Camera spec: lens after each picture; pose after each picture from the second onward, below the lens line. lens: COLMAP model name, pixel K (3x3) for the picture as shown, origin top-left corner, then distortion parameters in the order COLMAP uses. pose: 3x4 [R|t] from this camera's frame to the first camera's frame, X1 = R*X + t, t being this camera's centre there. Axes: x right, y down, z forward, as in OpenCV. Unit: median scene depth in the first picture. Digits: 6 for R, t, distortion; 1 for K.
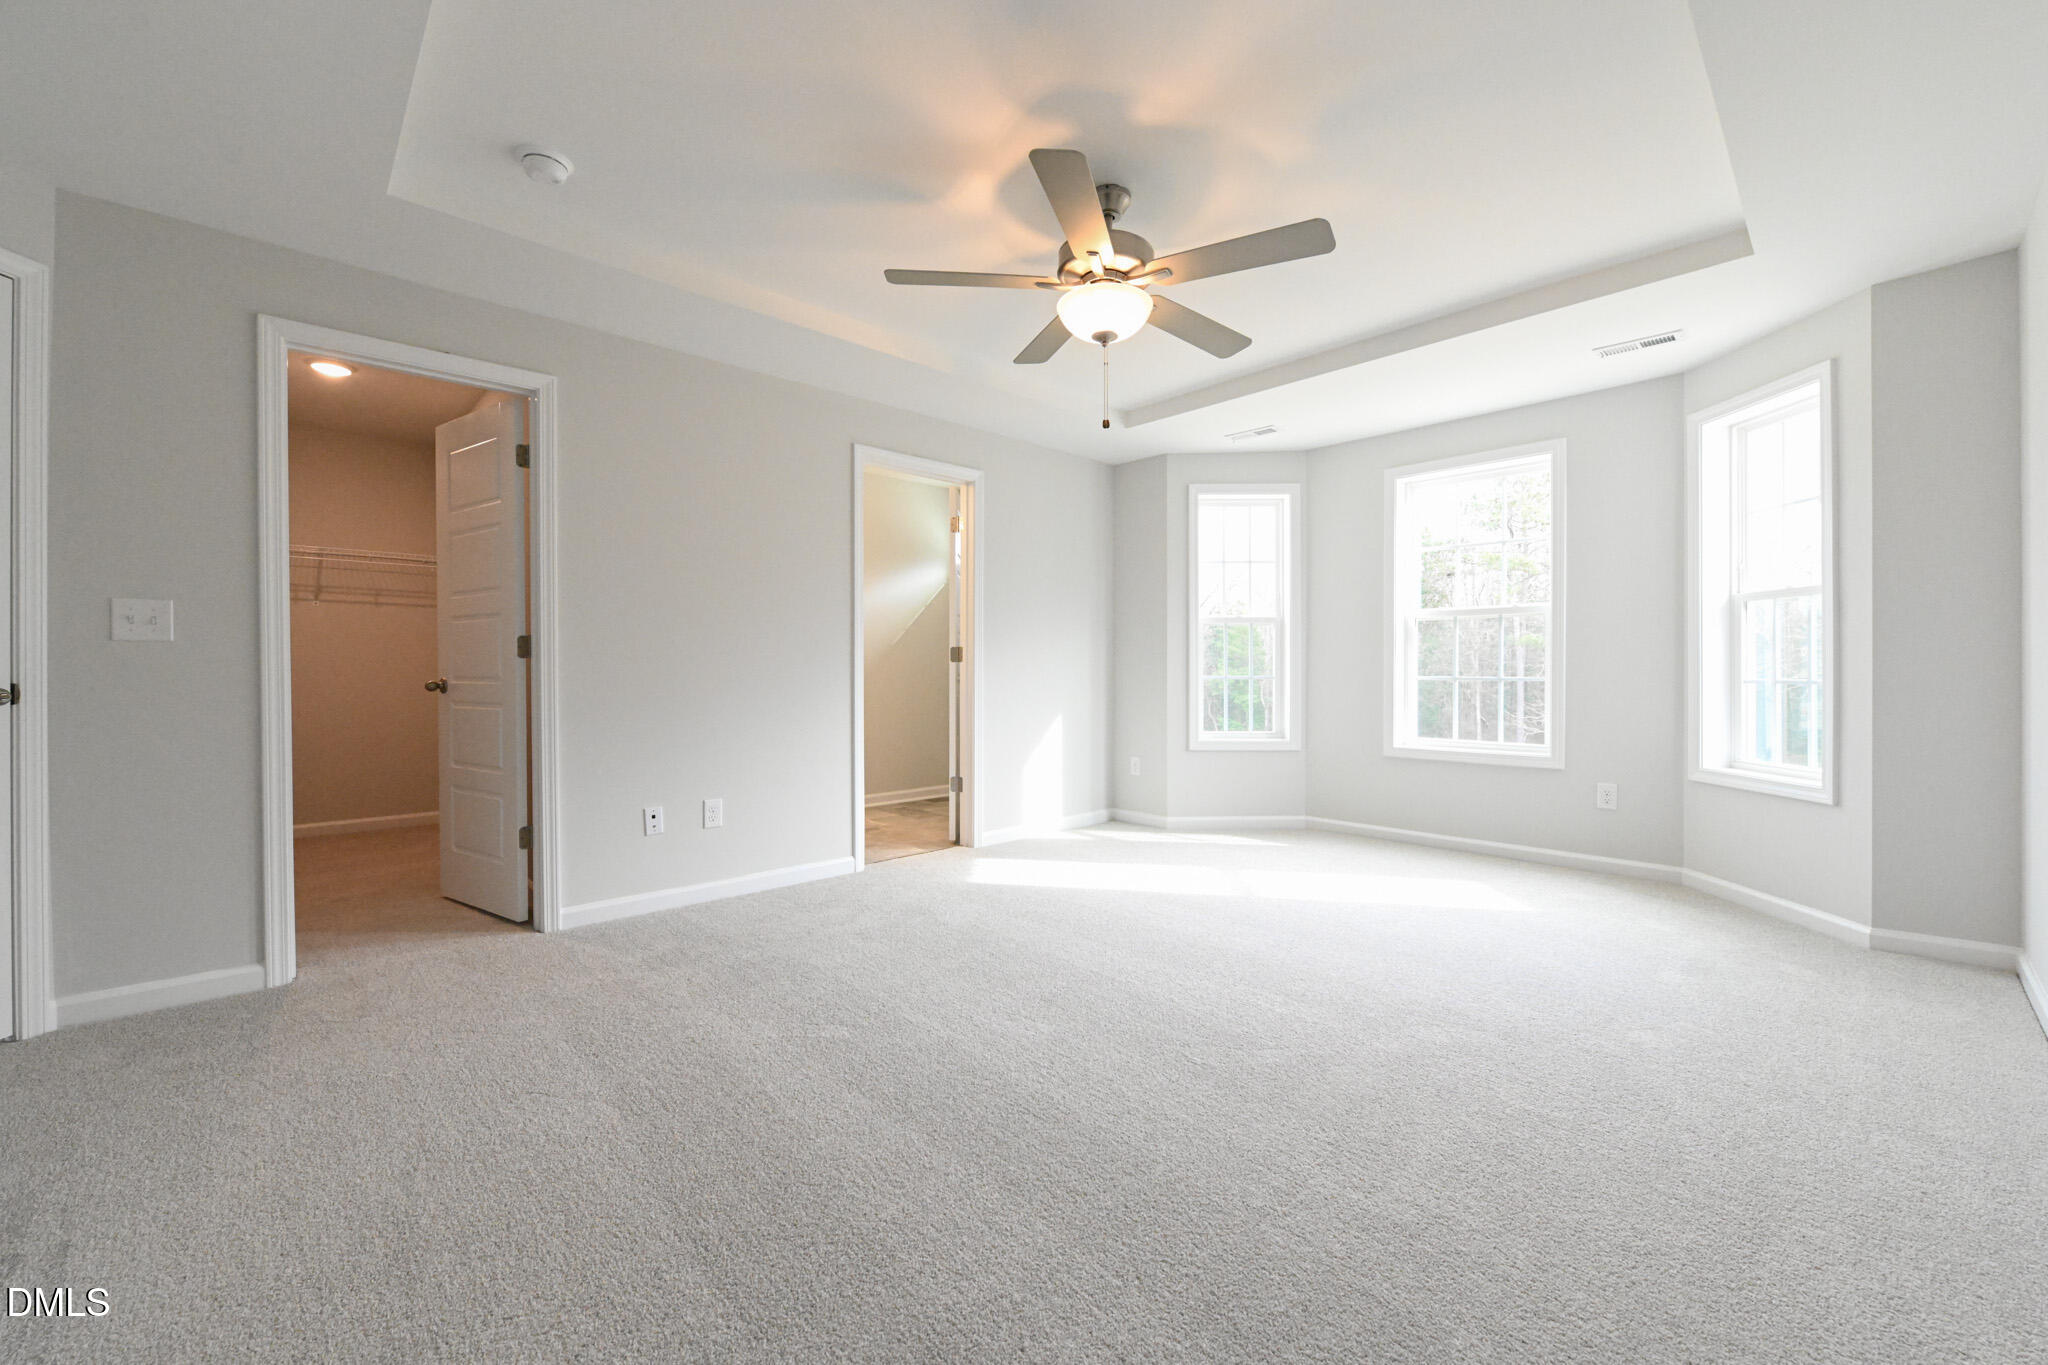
lens RADIAL K [[806.7, 0, 1052.6], [0, 806.7, 662.2], [0, 0, 1]] dist [-0.010639, -0.000241]
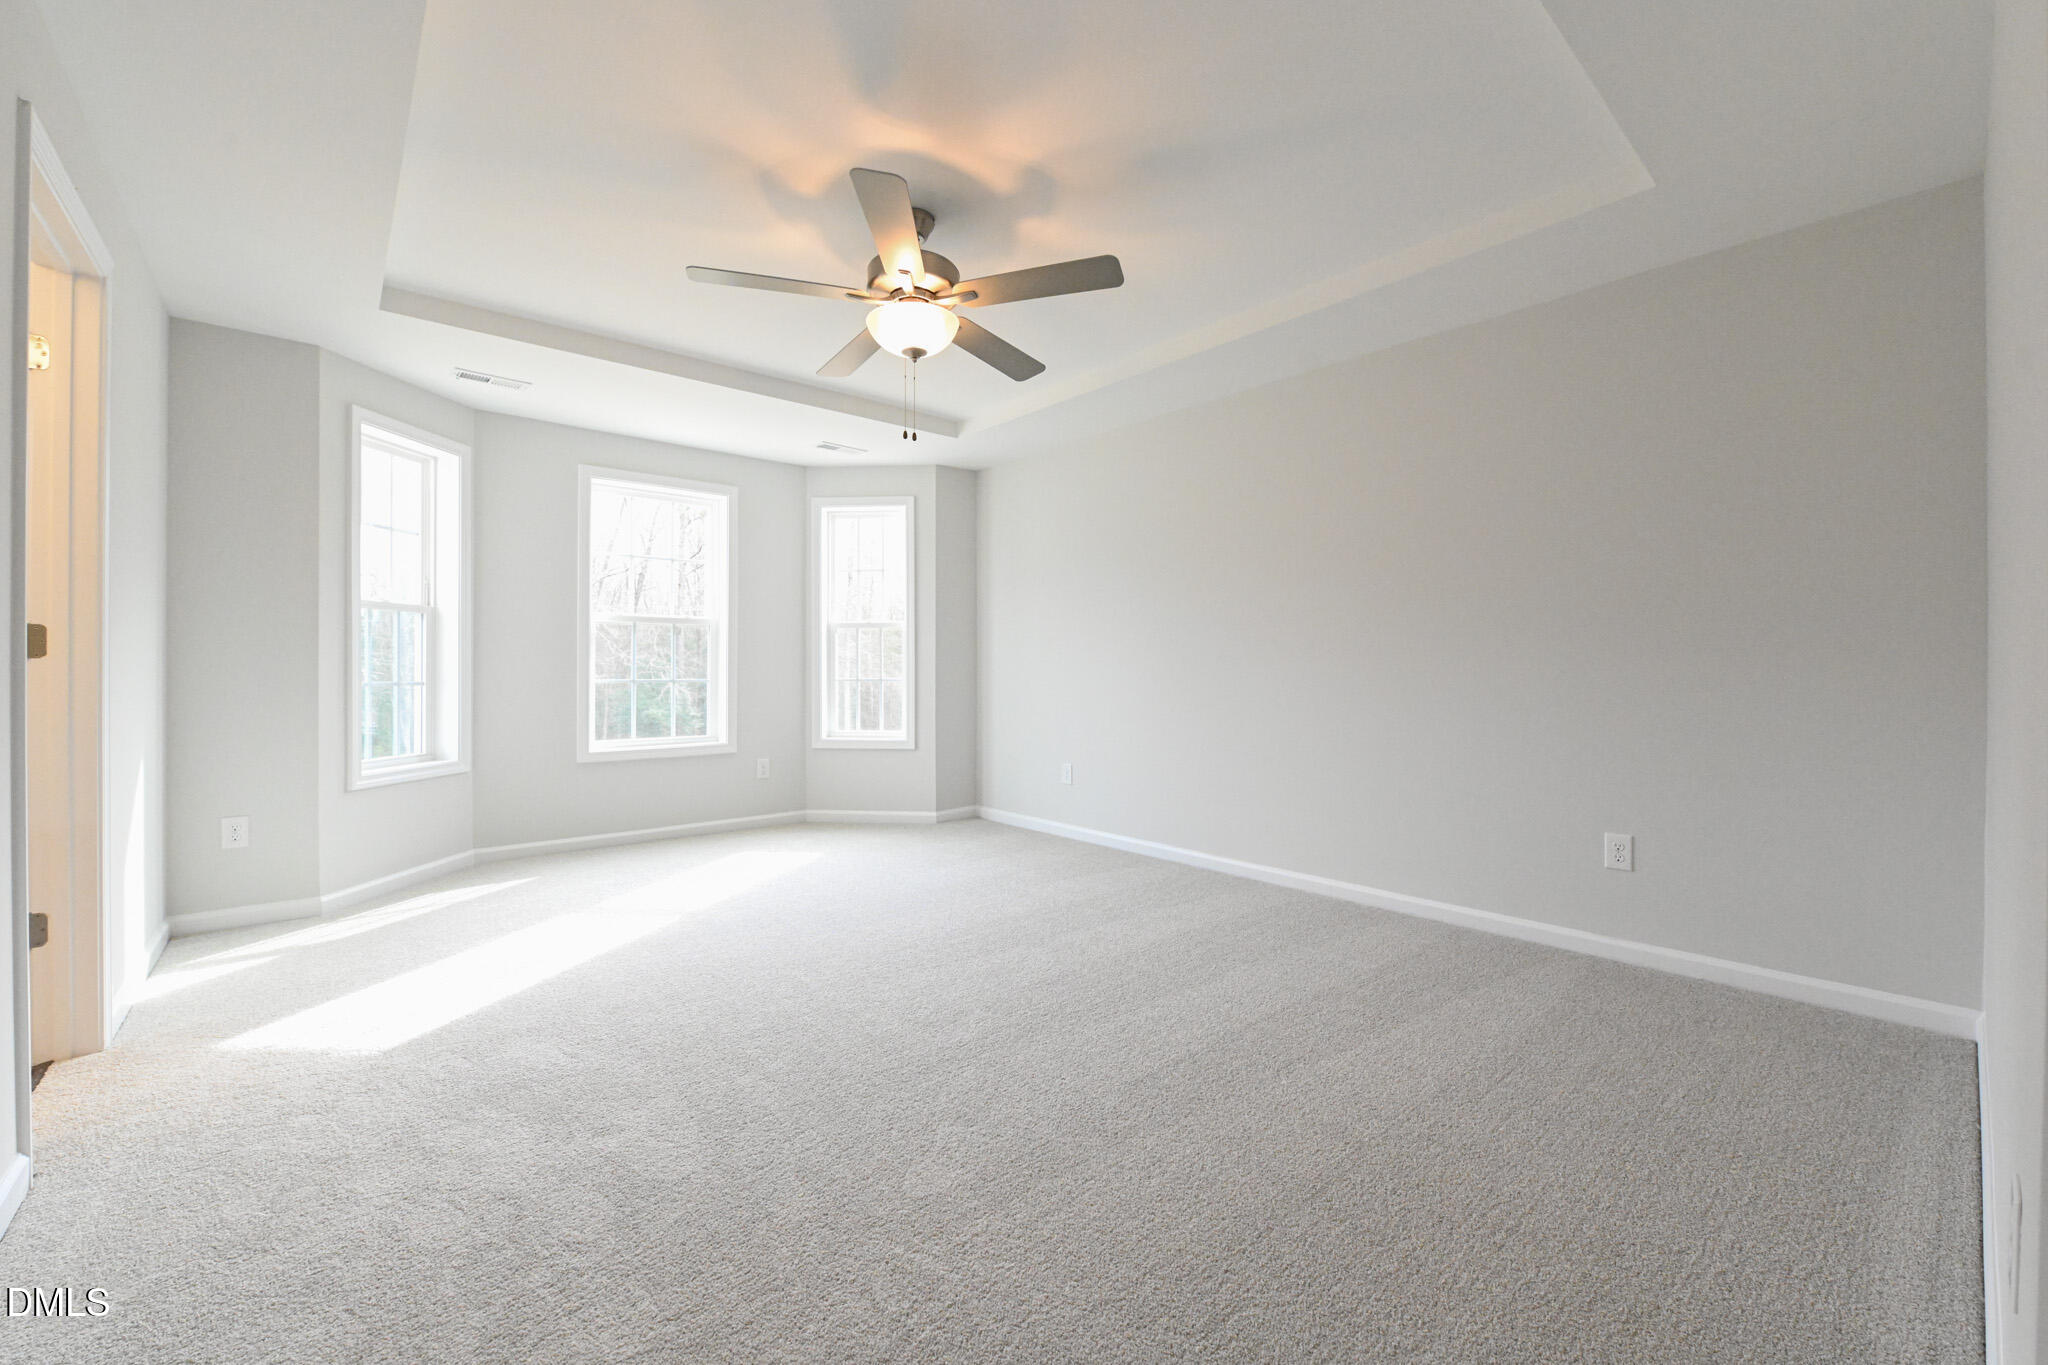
lens RADIAL K [[806.7, 0, 1011.5], [0, 806.7, 676.4], [0, 0, 1]] dist [-0.010639, -0.000241]
pose [[0.072330, -0.006765, 0.997358, -0.594787], [-0.009795, 0.999924, 0.007492, 0.000932], [-0.997333, -0.010312, 0.072258, 0.492643]]
